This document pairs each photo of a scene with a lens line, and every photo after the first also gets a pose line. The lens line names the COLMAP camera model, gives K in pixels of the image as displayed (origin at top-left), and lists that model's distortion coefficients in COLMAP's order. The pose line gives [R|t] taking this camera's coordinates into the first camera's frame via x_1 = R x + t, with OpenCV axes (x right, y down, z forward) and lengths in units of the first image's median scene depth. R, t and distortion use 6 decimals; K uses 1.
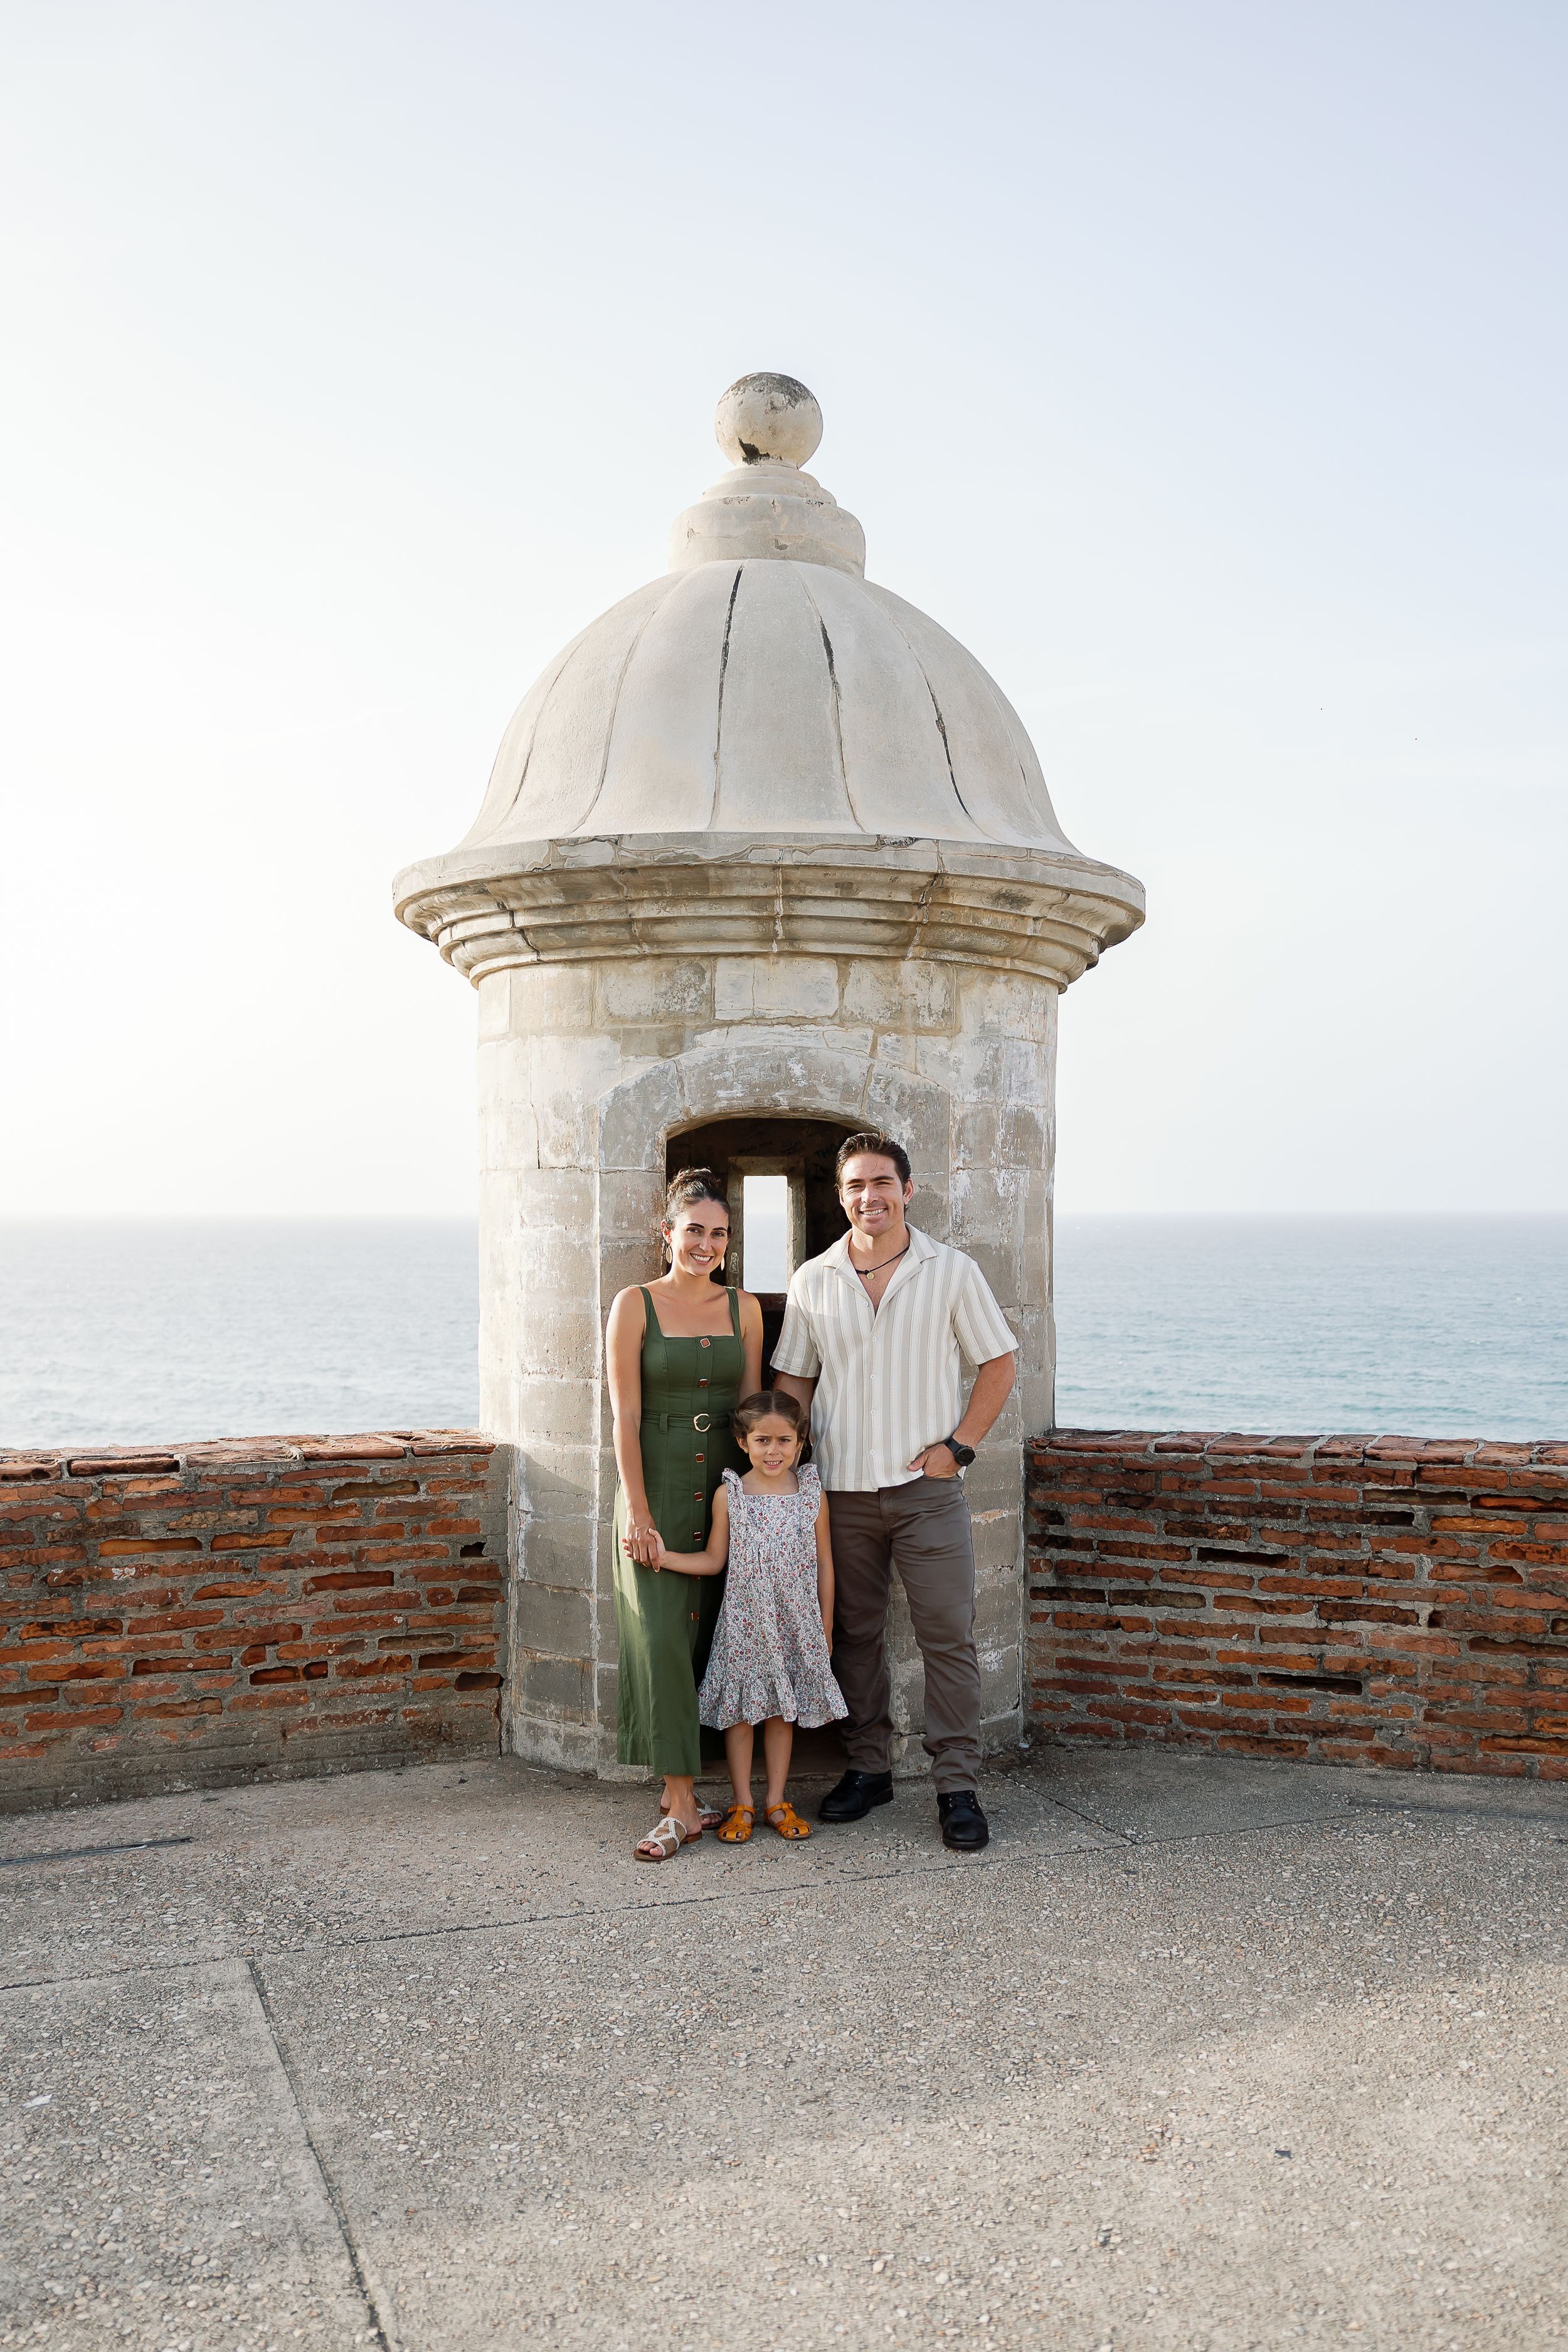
lens RADIAL K [[2201.4, 0, 816.1], [0, 2201.4, 1198.6], [0, 0, 1]] dist [-0.005661, 0.012974]
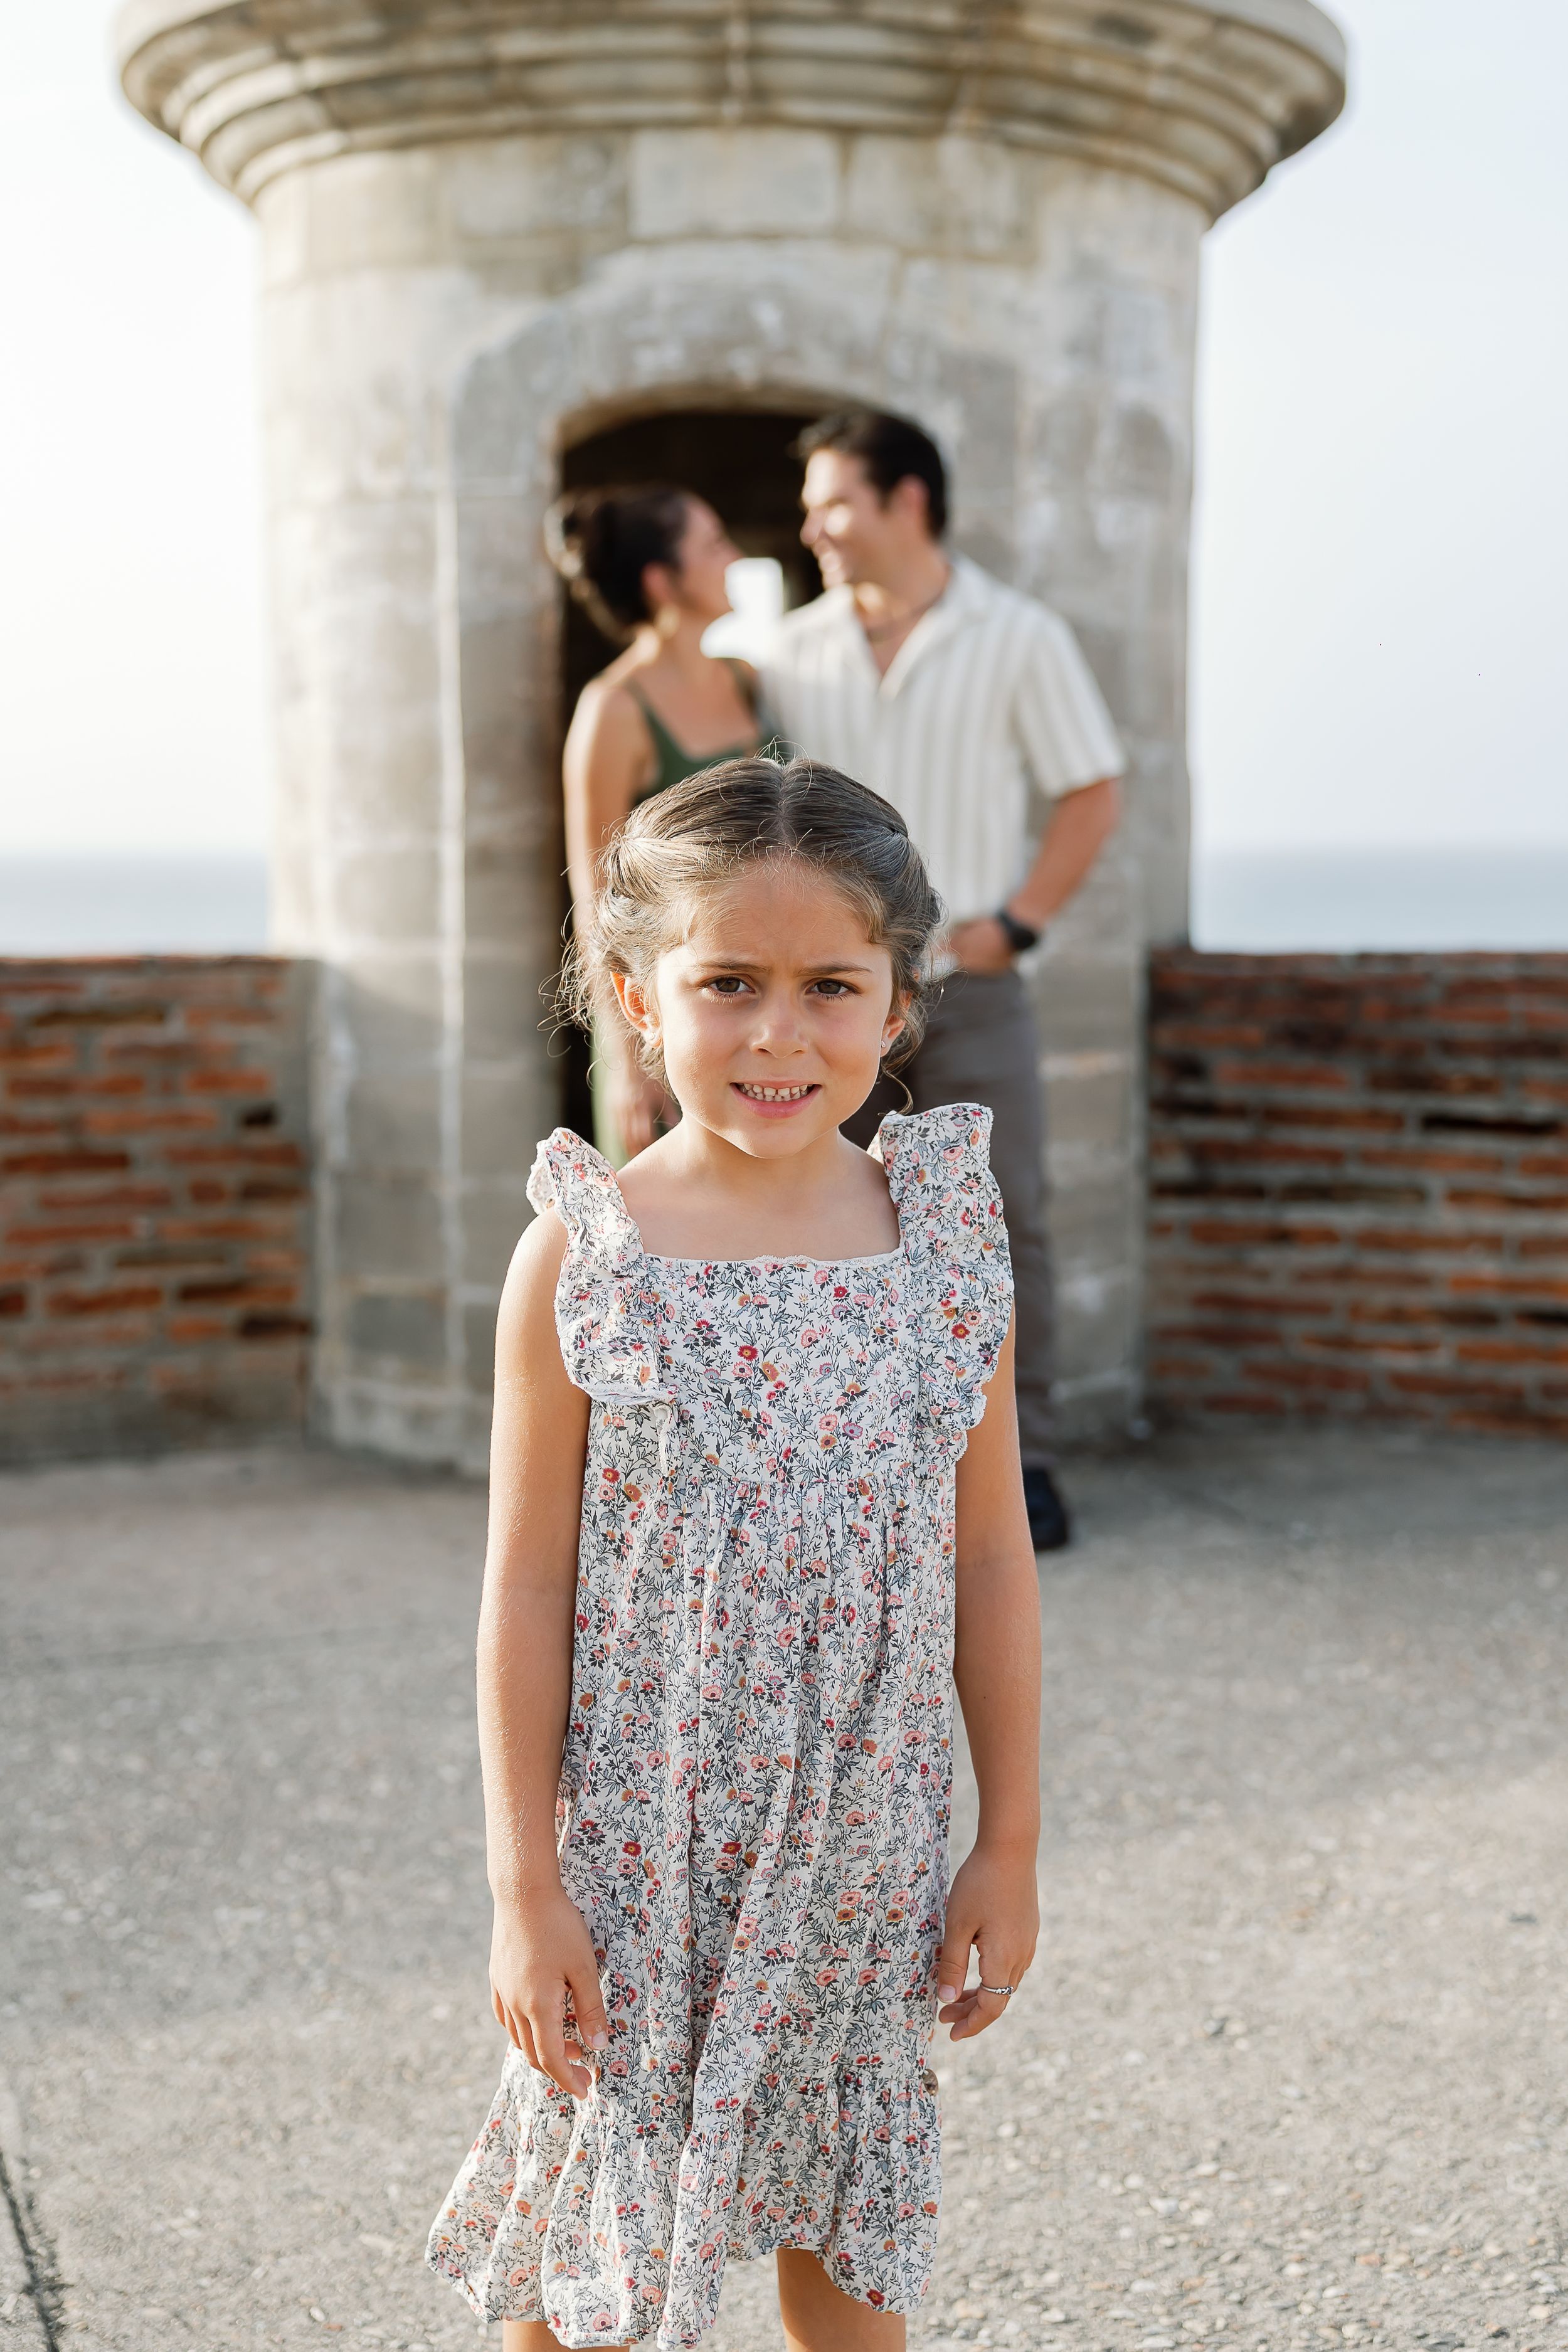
lens RADIAL K [[3301.7, 0, 850.1], [0, 3301.7, 1171.2], [0, 0, 1]] dist [0.018415, 0.030475]
pose [[0.999958, -0.000913, -0.009075, 0.021252], [0.001860, 0.994485, 0.104866, 0.078721], [0.008929, -0.104879, 0.994445, 0.068001]]
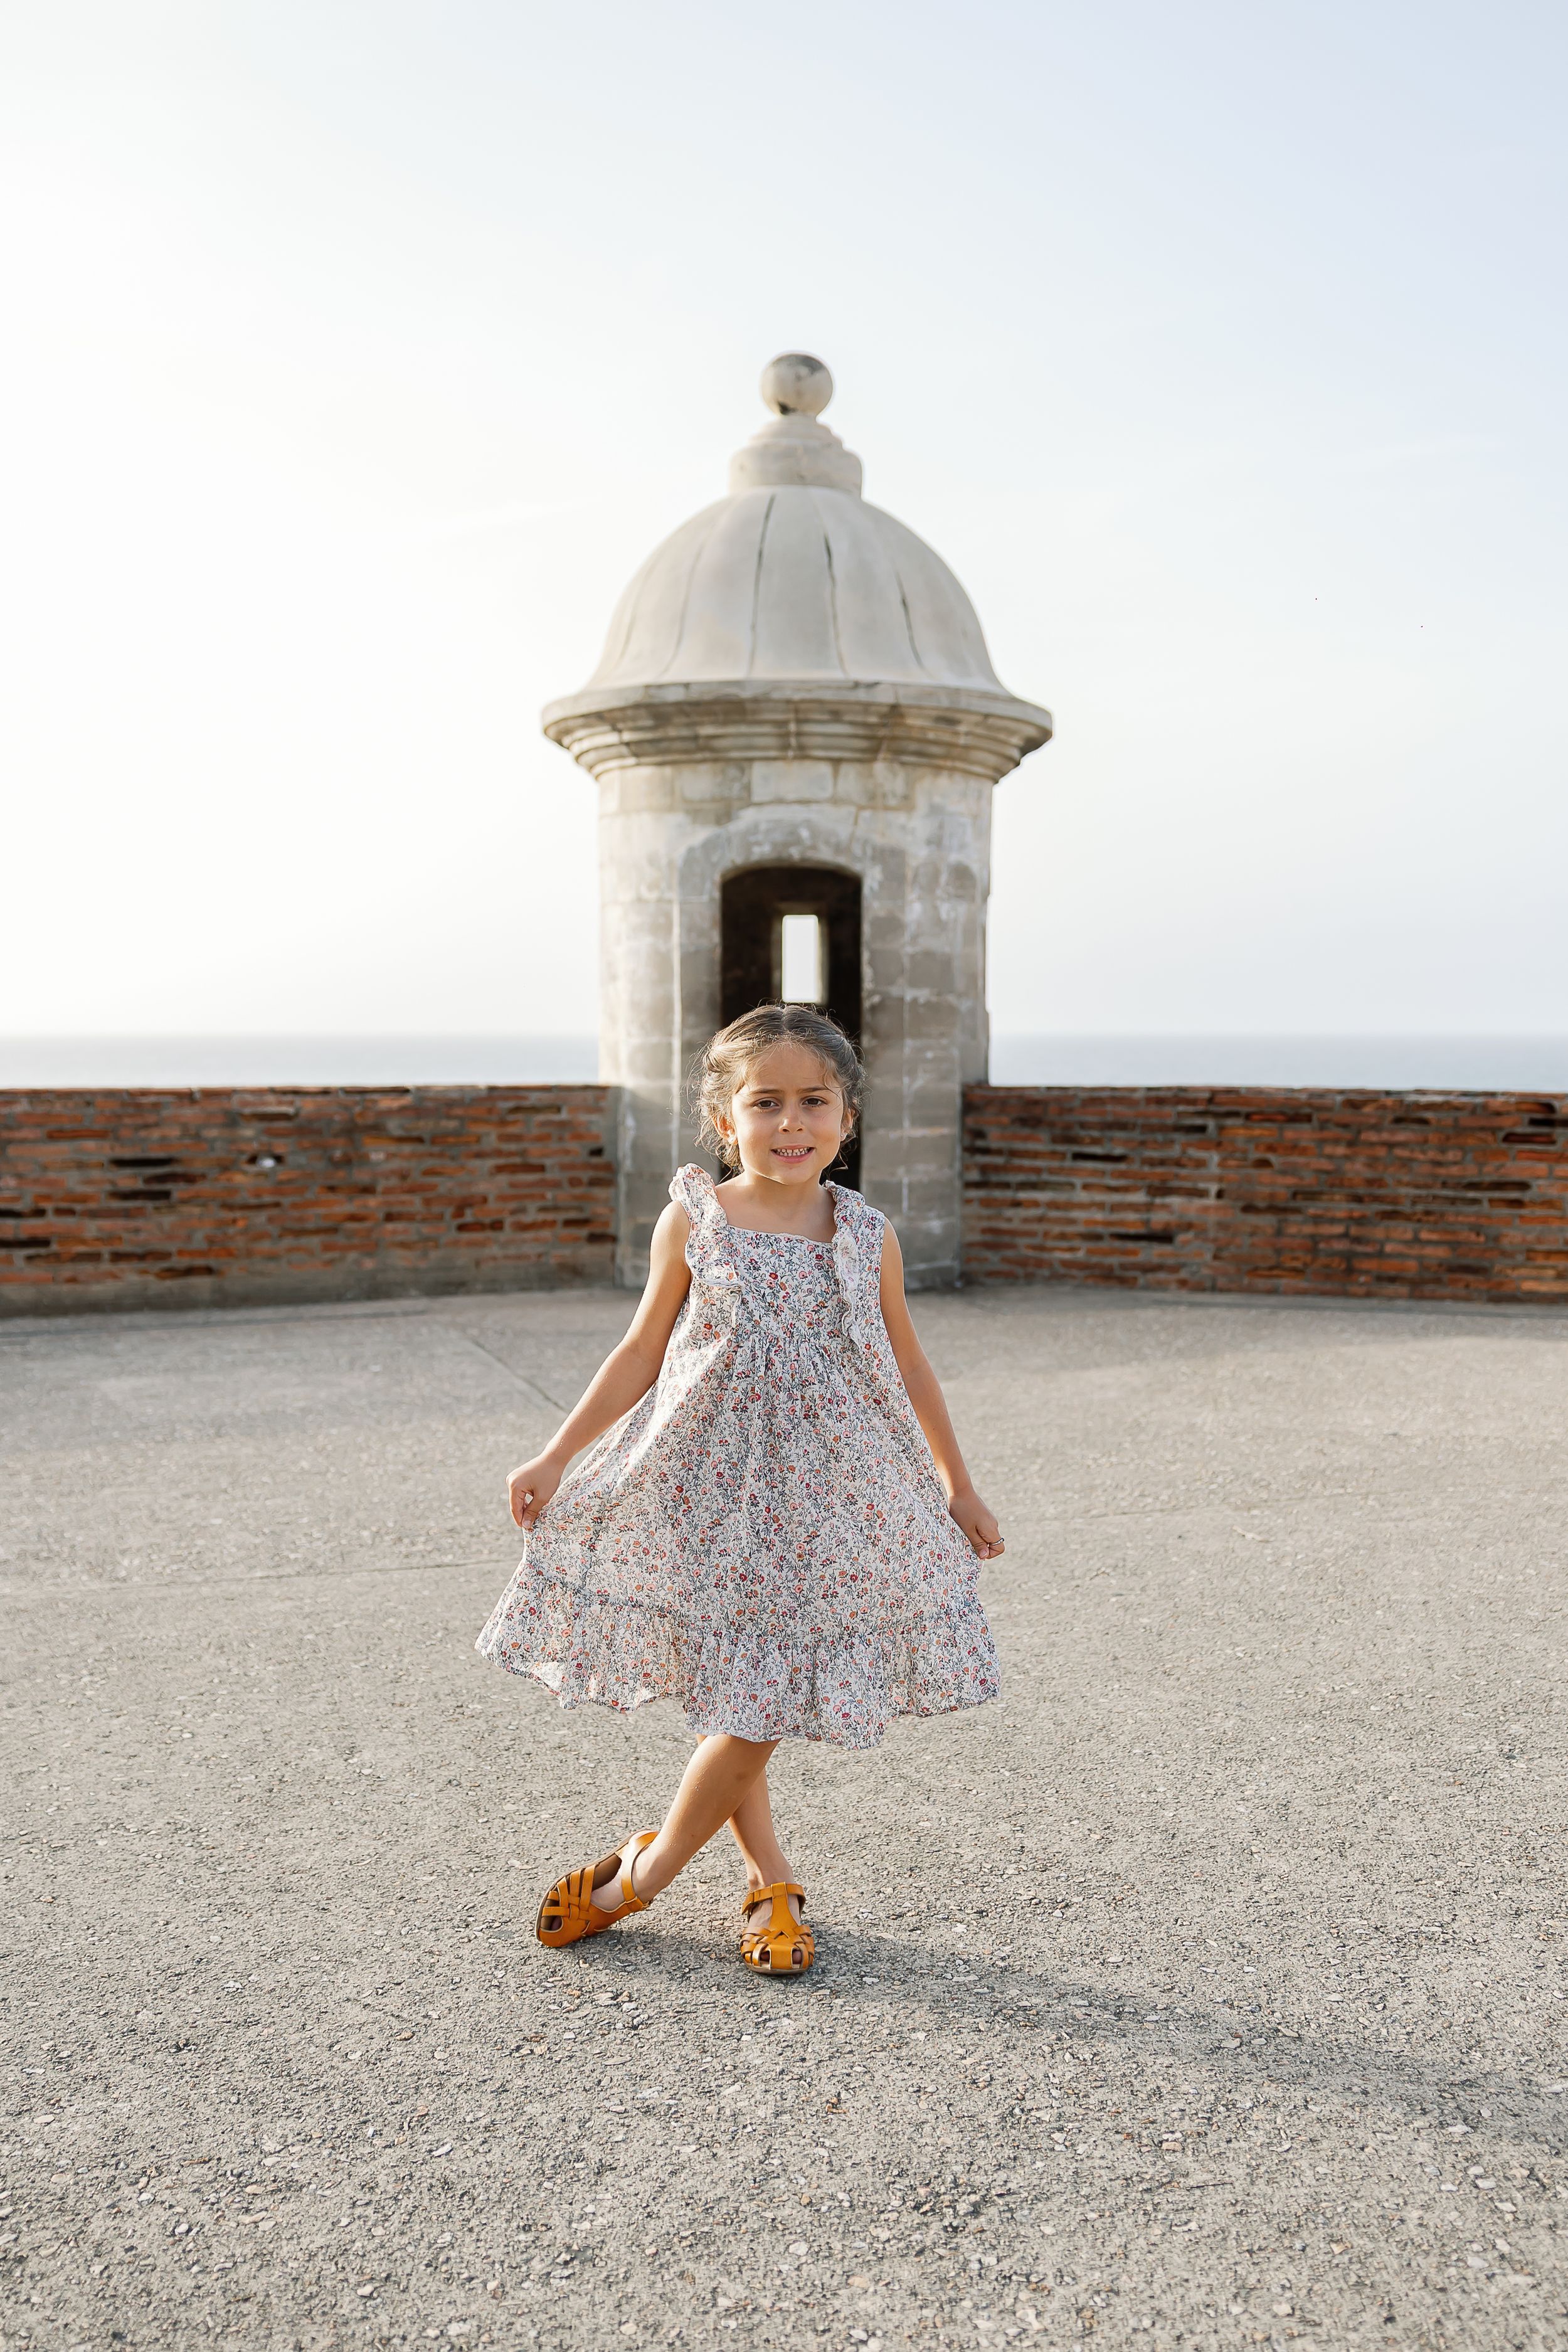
lens RADIAL K [[2250.1, 0, 784.0], [0, 2250.1, 1176.0], [0, 0, 1]] dist [-0.021400, -0.001378]
pose [[0.997637, 0.006388, -0.068414, 0.084027], [-0.001369, 0.997319, 0.073164, 0.063457], [0.068698, -0.072897, 0.994971, -0.568301]]
